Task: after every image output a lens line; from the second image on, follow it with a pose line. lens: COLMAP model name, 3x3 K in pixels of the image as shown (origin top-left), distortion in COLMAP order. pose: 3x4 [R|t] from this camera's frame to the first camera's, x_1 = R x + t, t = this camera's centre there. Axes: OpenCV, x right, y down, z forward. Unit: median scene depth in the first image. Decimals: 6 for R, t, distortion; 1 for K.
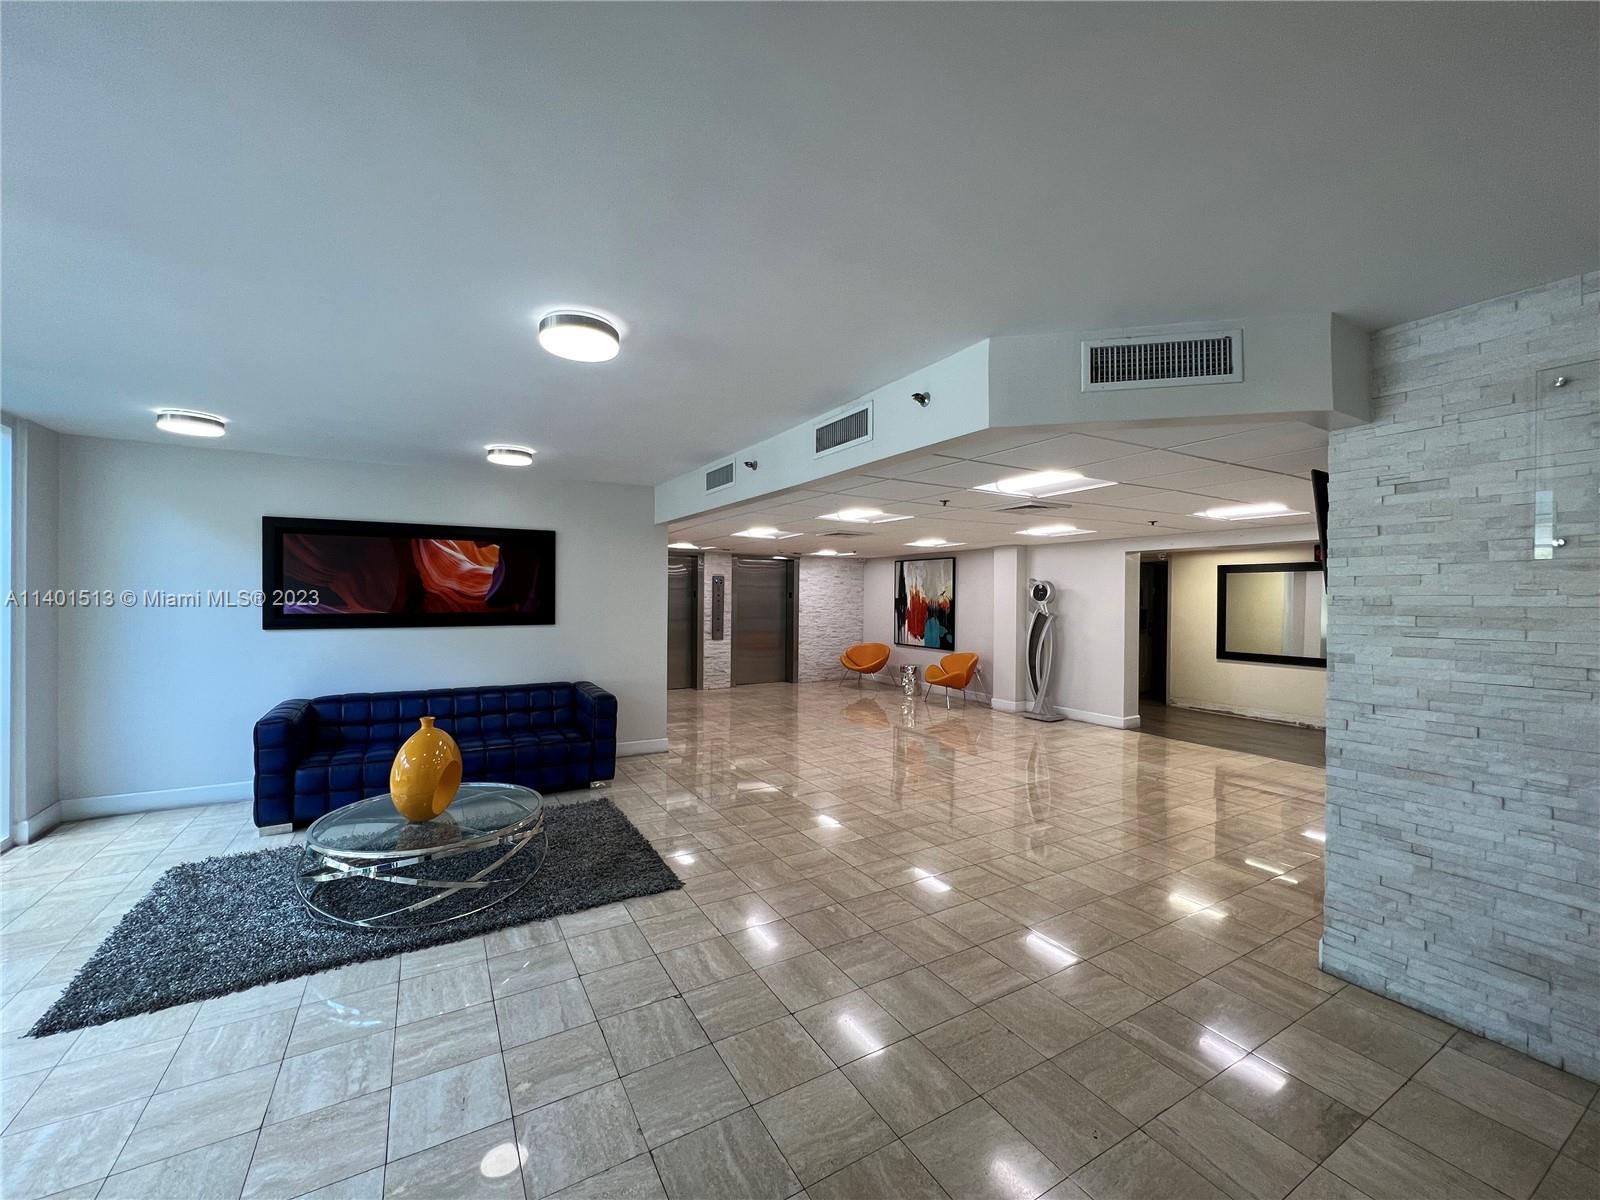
lens RADIAL K [[638.3, 0, 800.5], [0, 638.3, 597.0], [0, 0, 1]] dist [-0.001108, 0.000913]
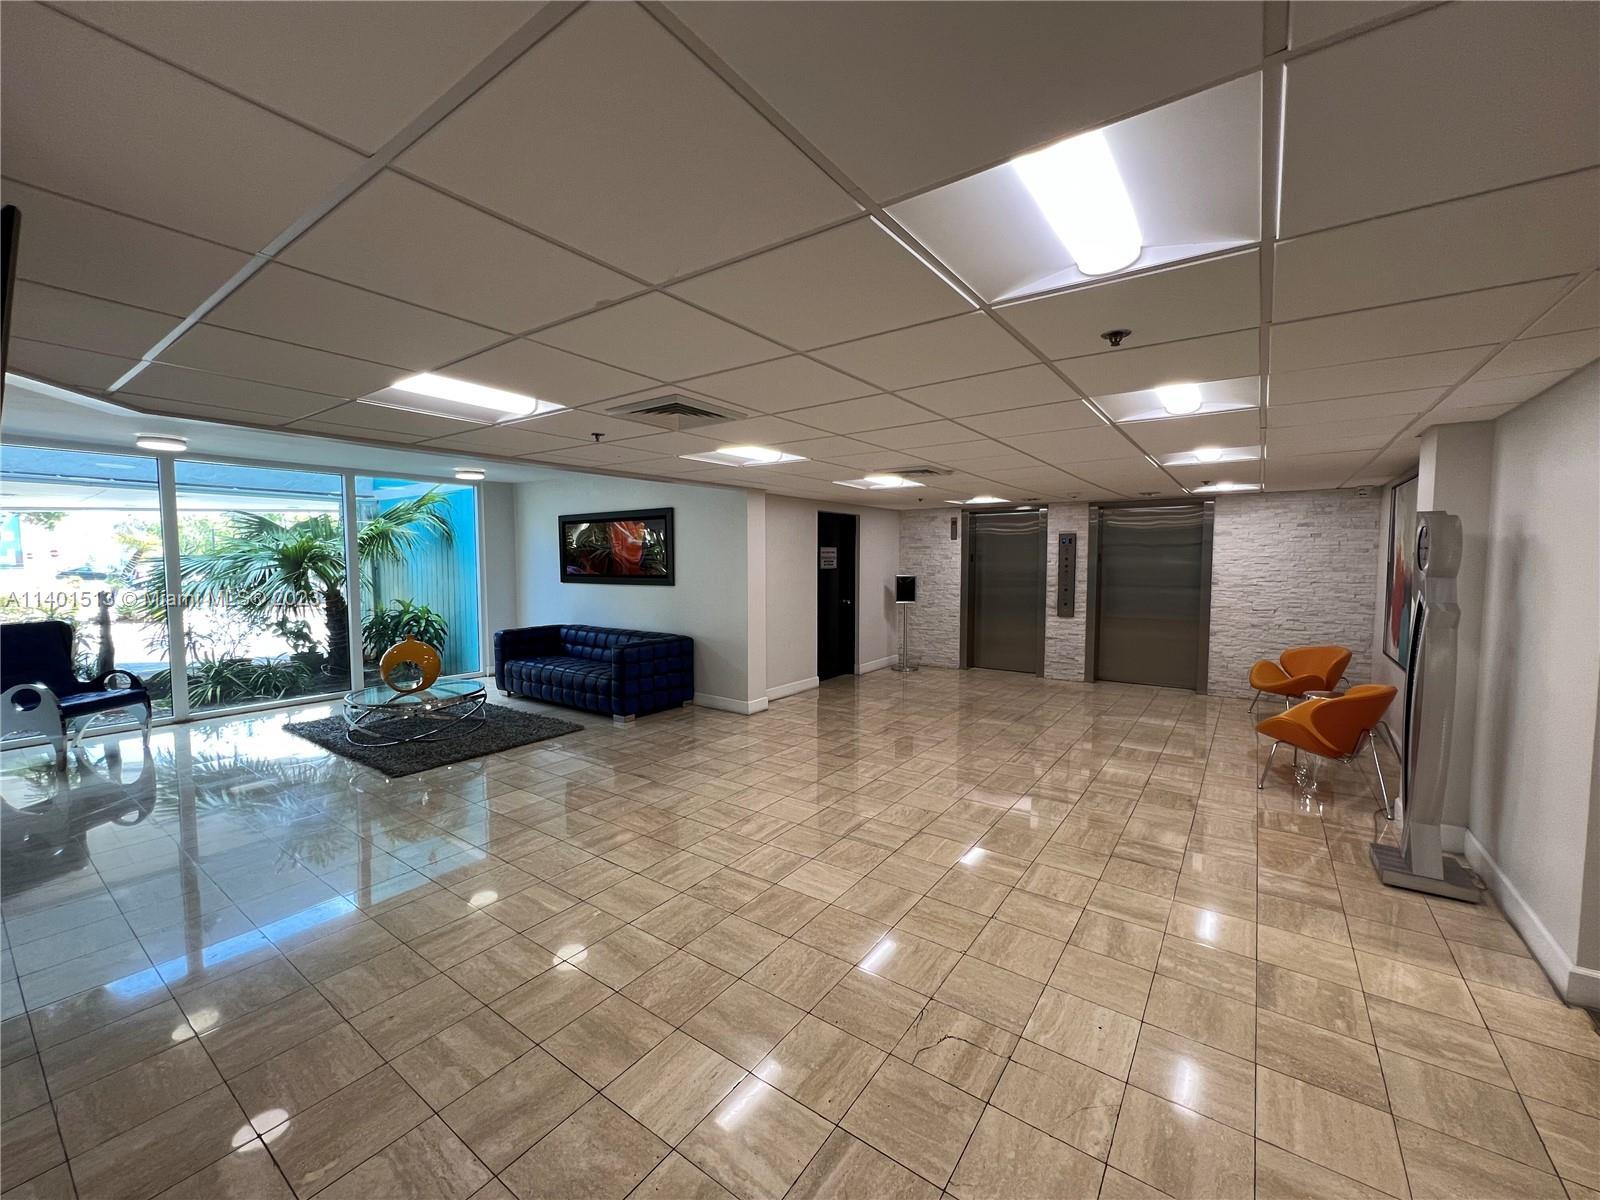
lens RADIAL K [[641.3, 0, 798.8], [0, 641.3, 601.8], [0, 0, 1]] dist [0.000765, 0.000108]
pose [[0.408803, 0.056315, -0.910884, 0.879455], [0.004017, 0.997974, 0.063502, -0.003031], [0.912614, -0.029618, 0.407748, 0.780782]]
